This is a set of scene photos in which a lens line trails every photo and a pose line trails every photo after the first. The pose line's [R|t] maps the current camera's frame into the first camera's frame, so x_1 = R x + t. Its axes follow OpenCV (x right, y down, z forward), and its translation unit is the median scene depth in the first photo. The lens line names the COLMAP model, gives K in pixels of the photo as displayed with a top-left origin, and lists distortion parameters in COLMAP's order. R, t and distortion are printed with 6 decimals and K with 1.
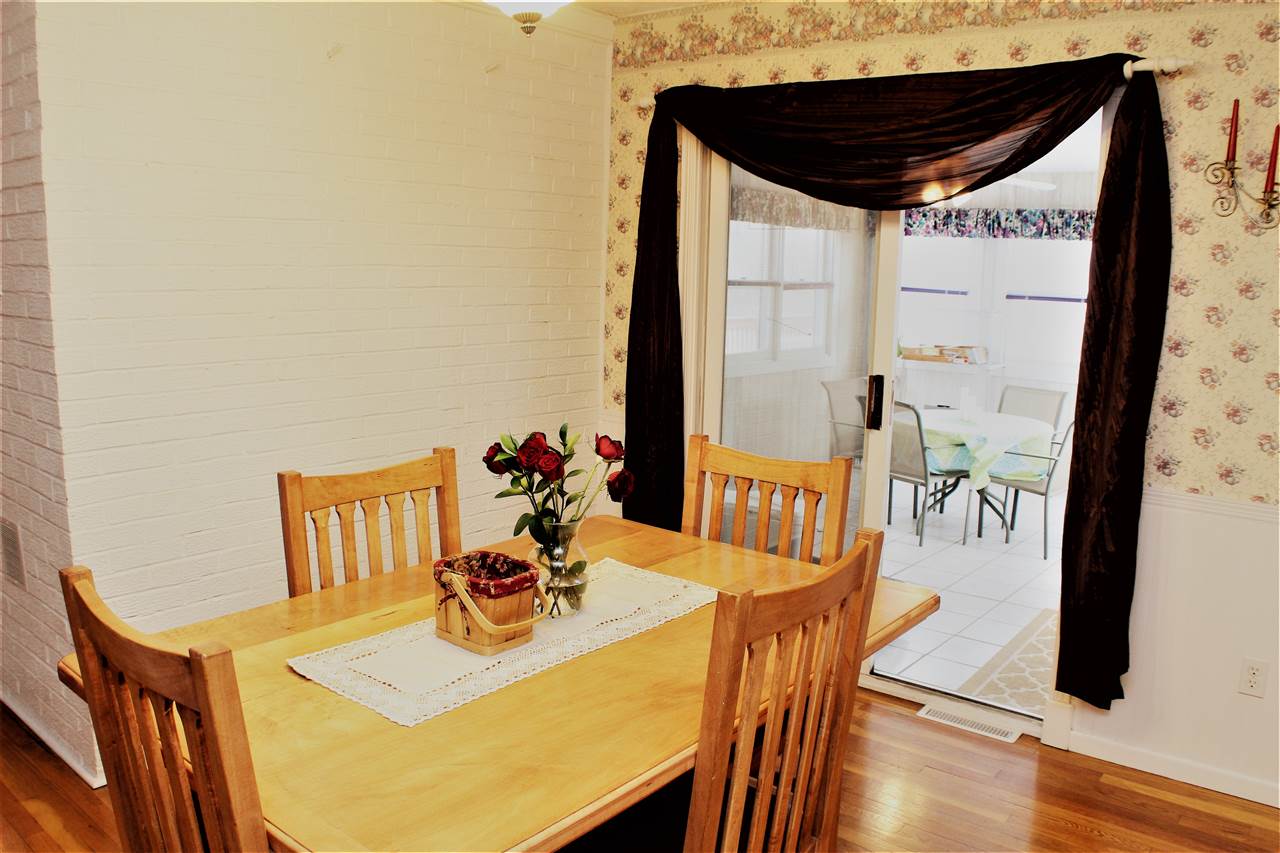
lens RADIAL K [[1013.4, 0, 640.0], [0, 1013.4, 426.5], [0, 0, 1]] dist [-0.174825, 0.076604]
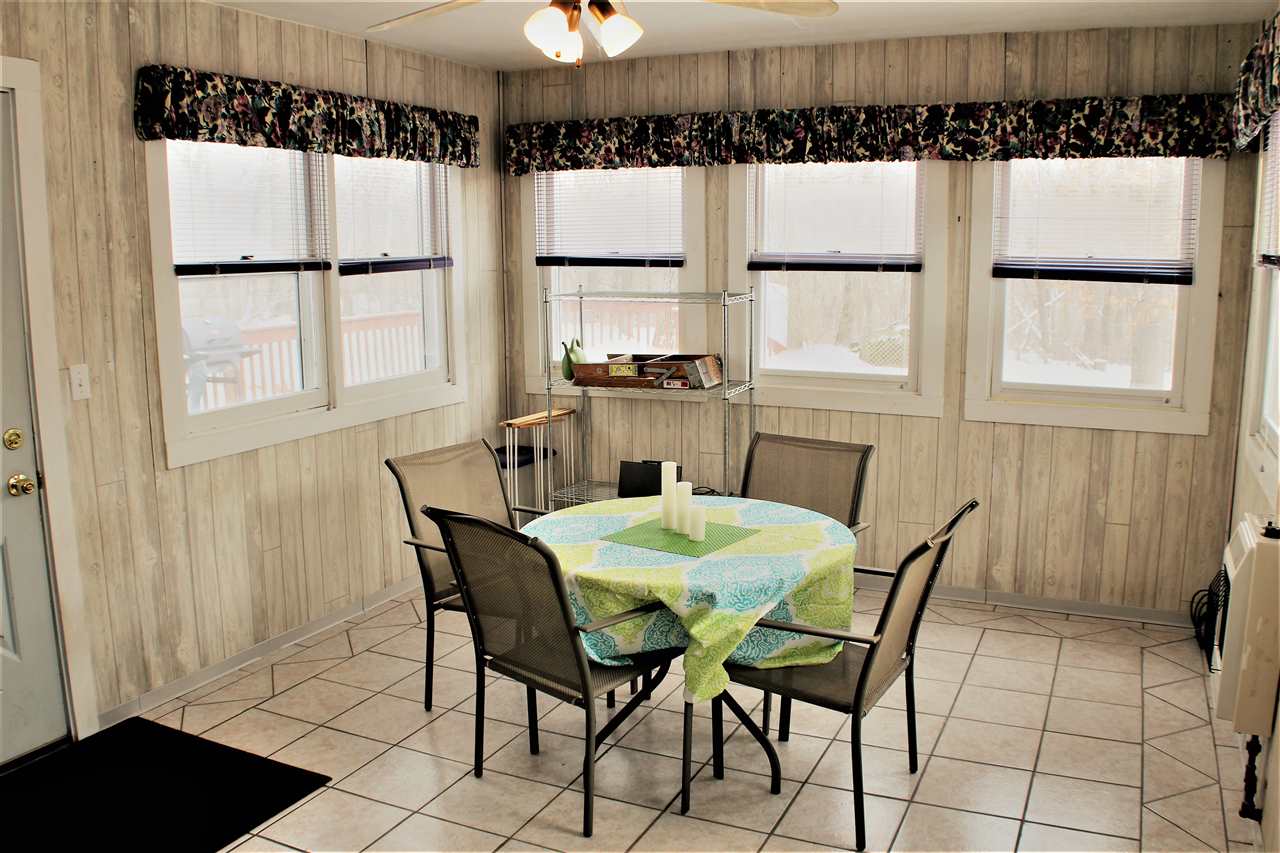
lens RADIAL K [[1013.4, 0, 640.0], [0, 1013.4, 426.5], [0, 0, 1]] dist [-0.174825, 0.076604]
pose [[0.971889, -0.071250, 0.224400, 0.177698], [0.066964, 0.997399, 0.026663, -0.060283], [-0.225716, -0.010887, 0.974132, 0.459161]]
